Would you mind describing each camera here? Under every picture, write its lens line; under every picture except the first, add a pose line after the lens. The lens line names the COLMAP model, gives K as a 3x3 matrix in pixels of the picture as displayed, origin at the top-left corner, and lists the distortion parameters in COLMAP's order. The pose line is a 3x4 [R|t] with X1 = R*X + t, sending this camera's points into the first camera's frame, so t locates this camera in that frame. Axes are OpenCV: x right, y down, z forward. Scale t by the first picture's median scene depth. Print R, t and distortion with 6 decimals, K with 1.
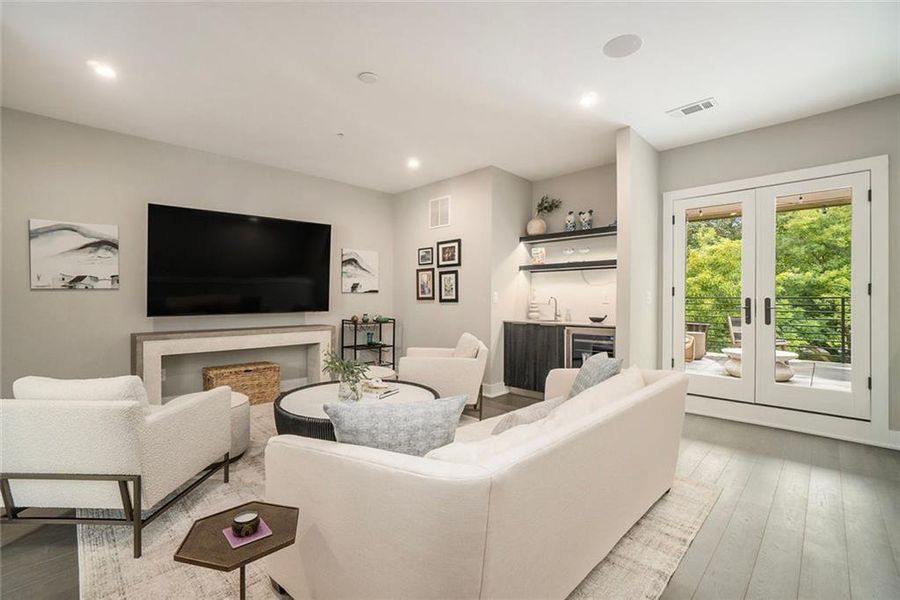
lens RADIAL K [[404.6, 0, 434.1], [0, 404.6, 301.1], [0, 0, 1]] dist [-0.047650, 0.019463]
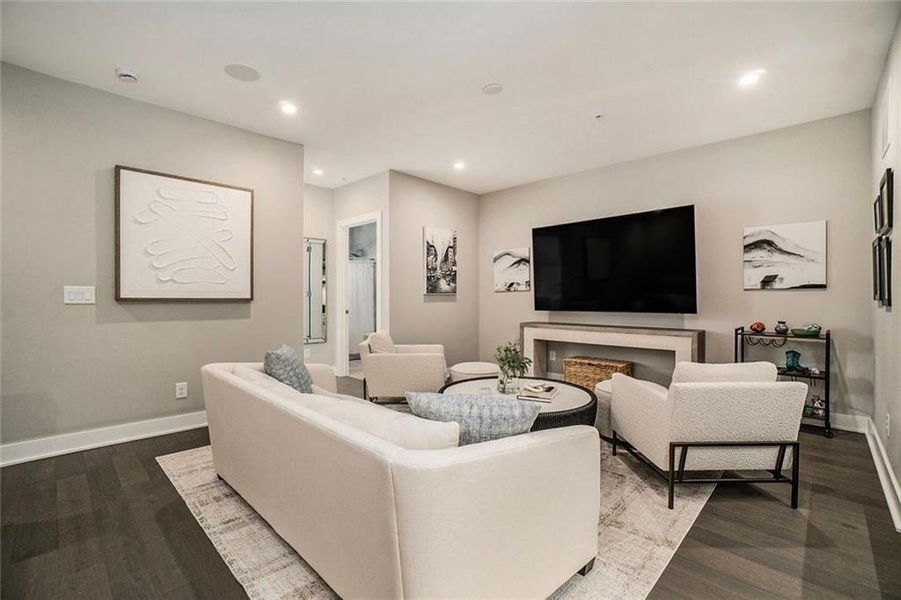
lens RADIAL K [[405.0, 0, 434.6], [0, 405.0, 301.1], [0, 0, 1]] dist [-0.047650, 0.019463]
pose [[0.018193, 0.010234, -0.999782, 0.463191], [-0.008994, 0.999909, 0.010071, -0.002365], [0.999794, 0.008808, 0.018283, 0.425655]]
